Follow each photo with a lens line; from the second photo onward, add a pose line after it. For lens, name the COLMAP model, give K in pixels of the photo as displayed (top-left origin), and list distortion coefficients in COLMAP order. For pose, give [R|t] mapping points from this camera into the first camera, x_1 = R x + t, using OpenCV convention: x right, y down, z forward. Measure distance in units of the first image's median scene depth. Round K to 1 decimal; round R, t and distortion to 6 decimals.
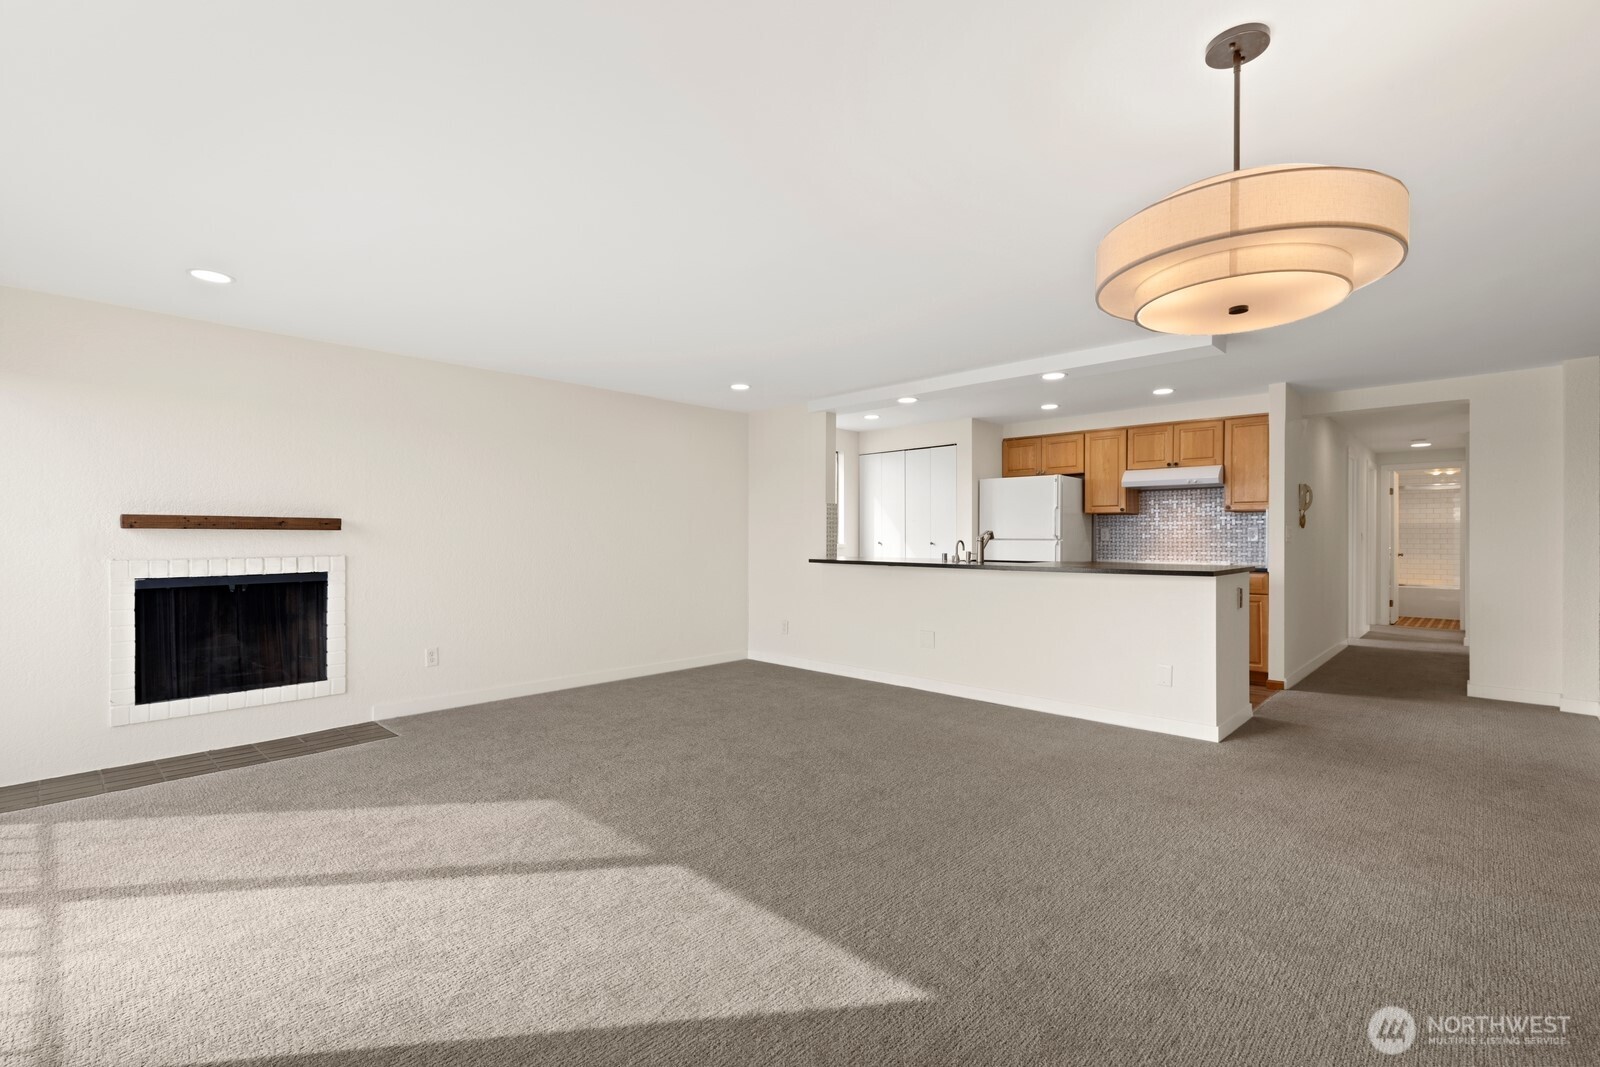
lens RADIAL K [[717.4, 0, 800.0], [0, 717.4, 533.7], [0, 0, 1]] dist [0.011329, -0.002016]
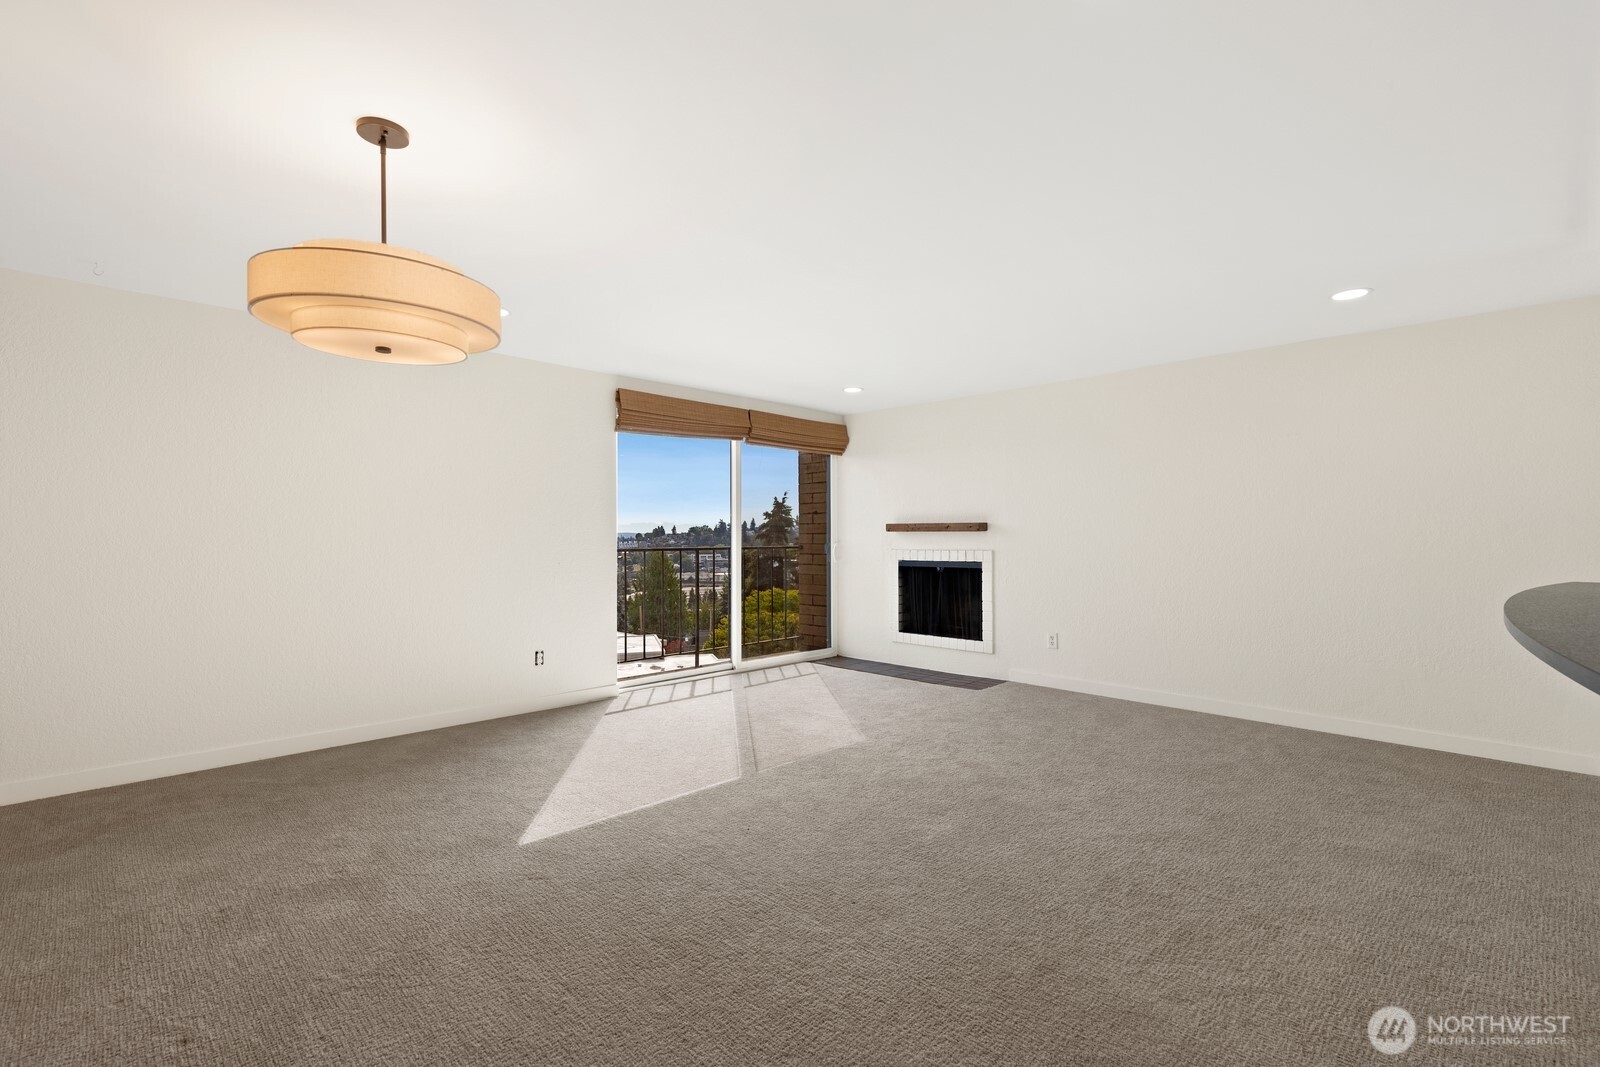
lens RADIAL K [[717.4, 0, 800.6], [0, 717.4, 536.8], [0, 0, 1]] dist [0.011329, -0.002016]
pose [[-0.023202, -0.001414, -0.999730, 0.506485], [0.004388, 0.999989, -0.001516, 0.004229], [0.999721, -0.004422, -0.023196, 0.488392]]
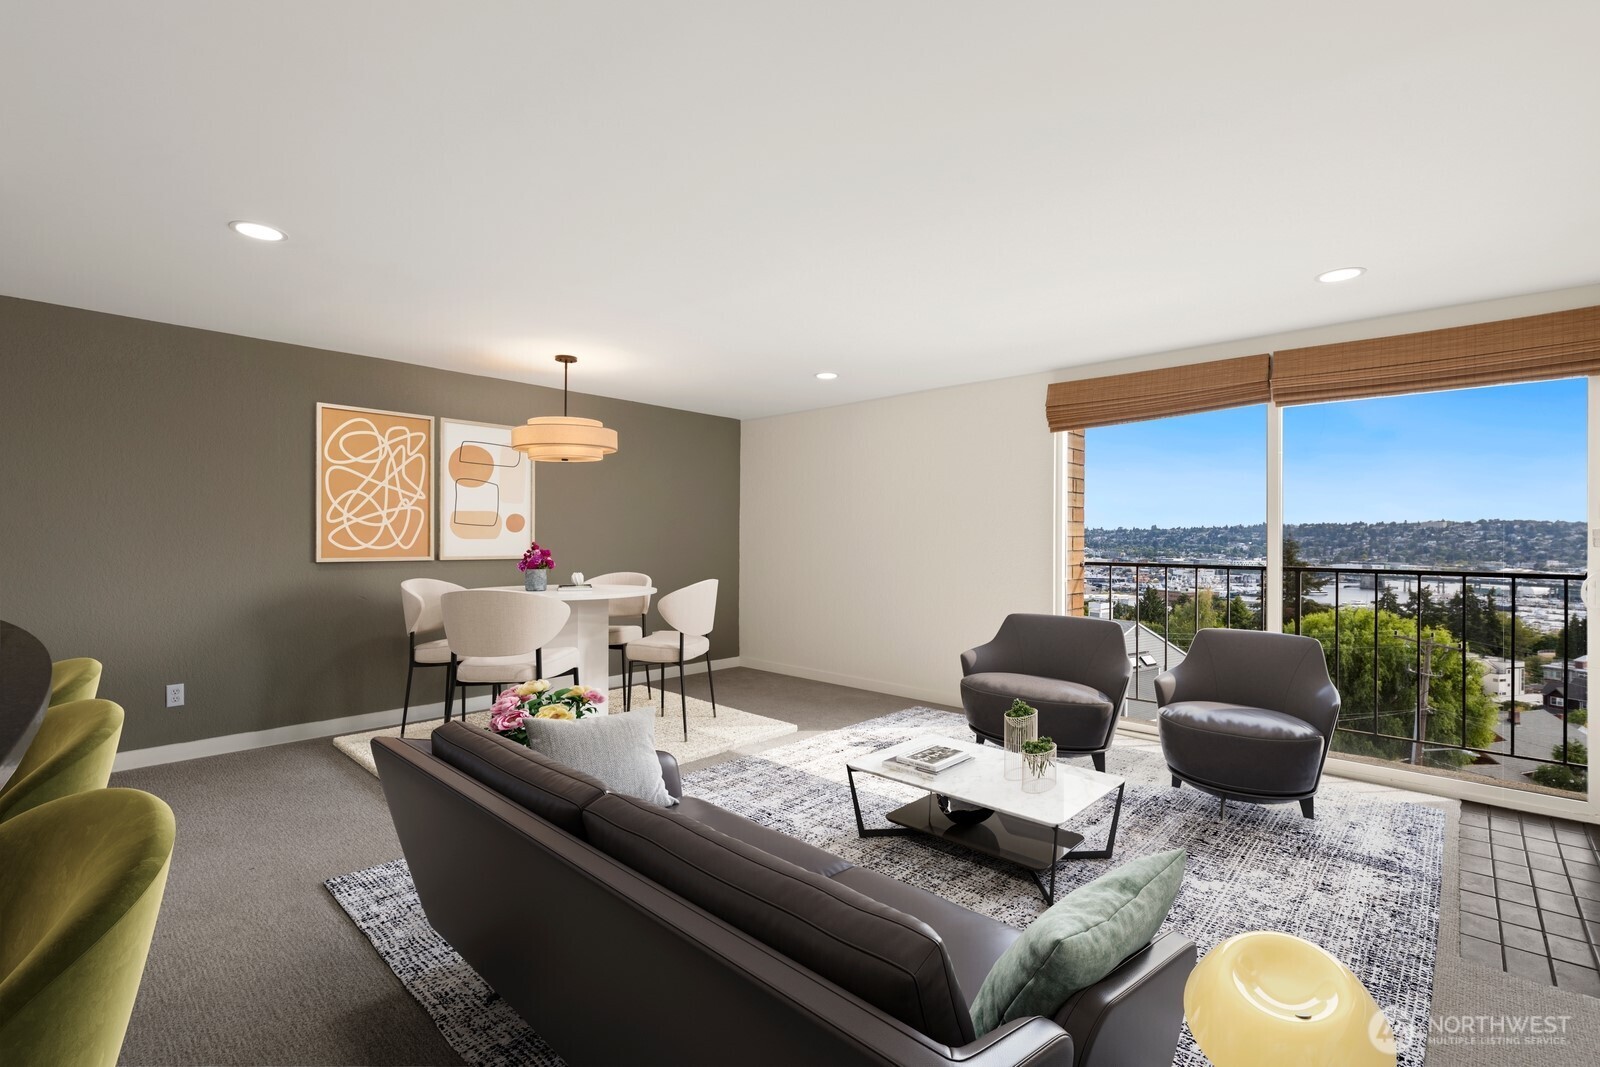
lens RADIAL K [[717.4, 0, 805.9], [0, 717.4, 536.5], [0, 0, 1]] dist [0.011329, -0.002016]
pose [[-0.999807, -0.009791, -0.017012, -0.063418], [-0.009693, 0.999936, -0.005822, -0.003429], [0.017068, -0.005656, -0.999838, 1.024858]]
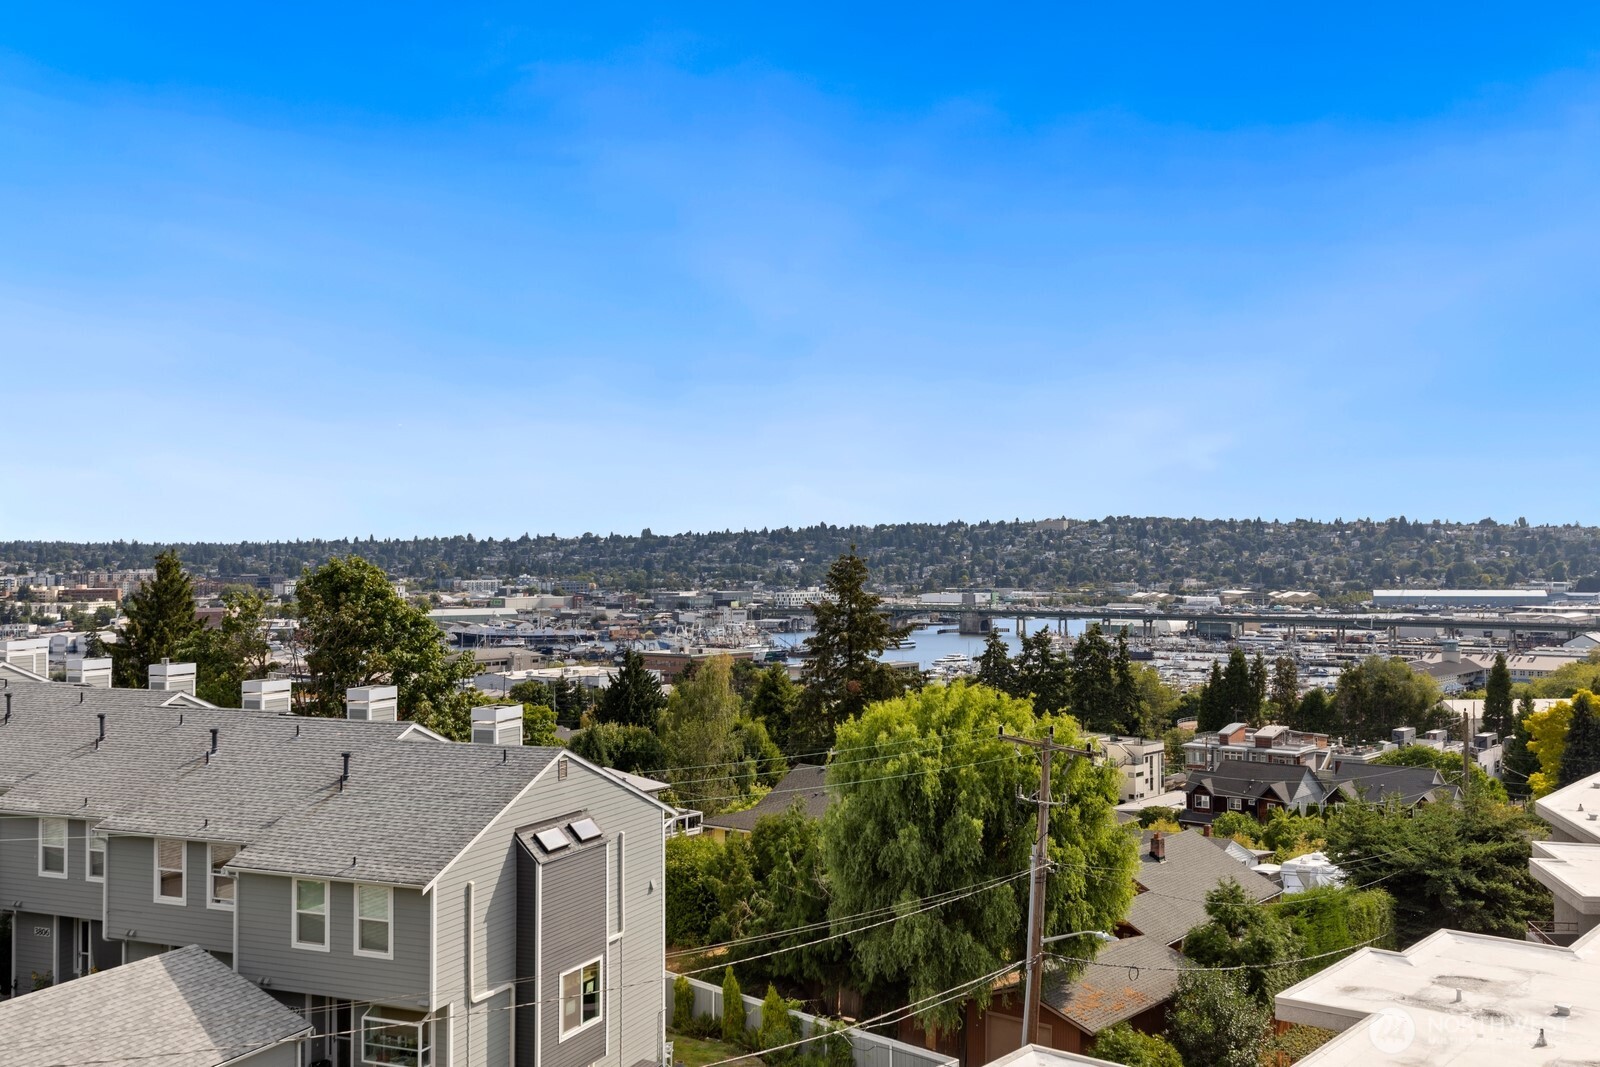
lens RADIAL K [[1532.6, 0, 778.2], [0, 1532.6, 521.3], [0, 0, 1]] dist [-0.003911, 0.000000]
pose [[-0.849890, -0.006462, -0.526921, -0.628562], [0.009720, 0.999562, -0.027936, -0.057746], [0.526871, -0.028865, -0.849455, 0.410374]]
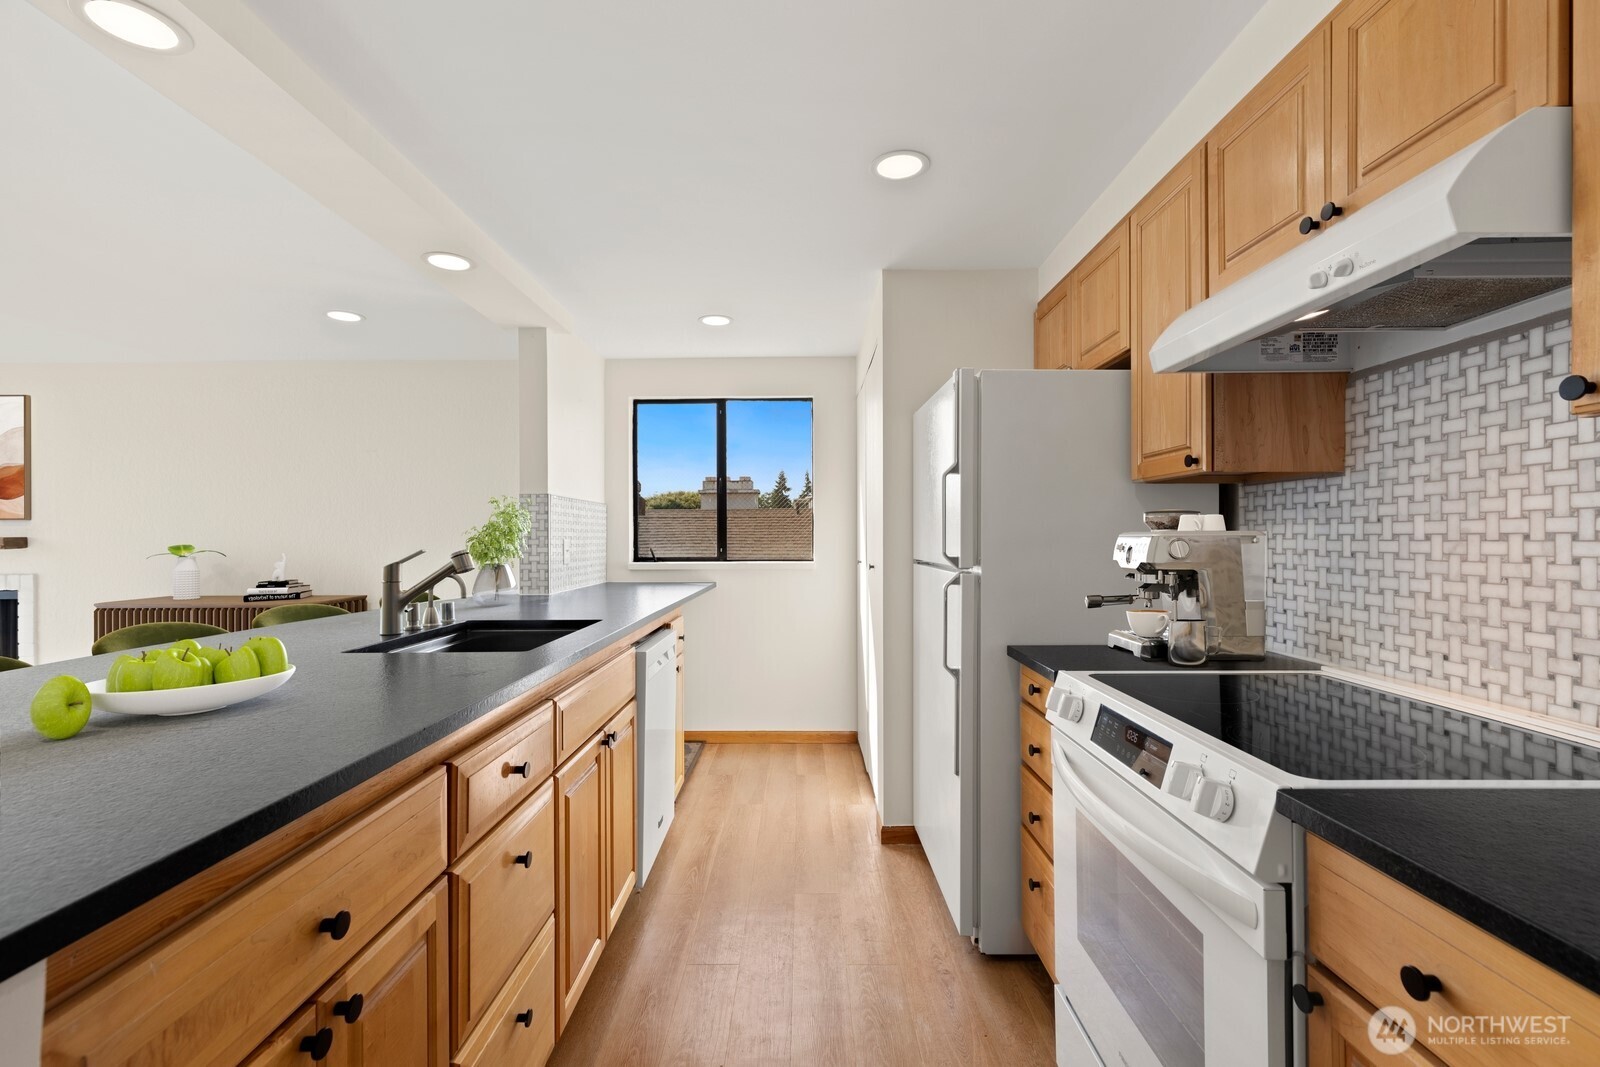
lens RADIAL K [[717.4, 0, 793.4], [0, 717.4, 533.5], [0, 0, 1]] dist [0.011329, -0.002016]
pose [[0.683945, -0.008542, -0.729484, 0.585843], [0.011458, 0.999934, -0.000966, -0.009352], [0.729444, -0.007698, 0.683997, 0.779580]]
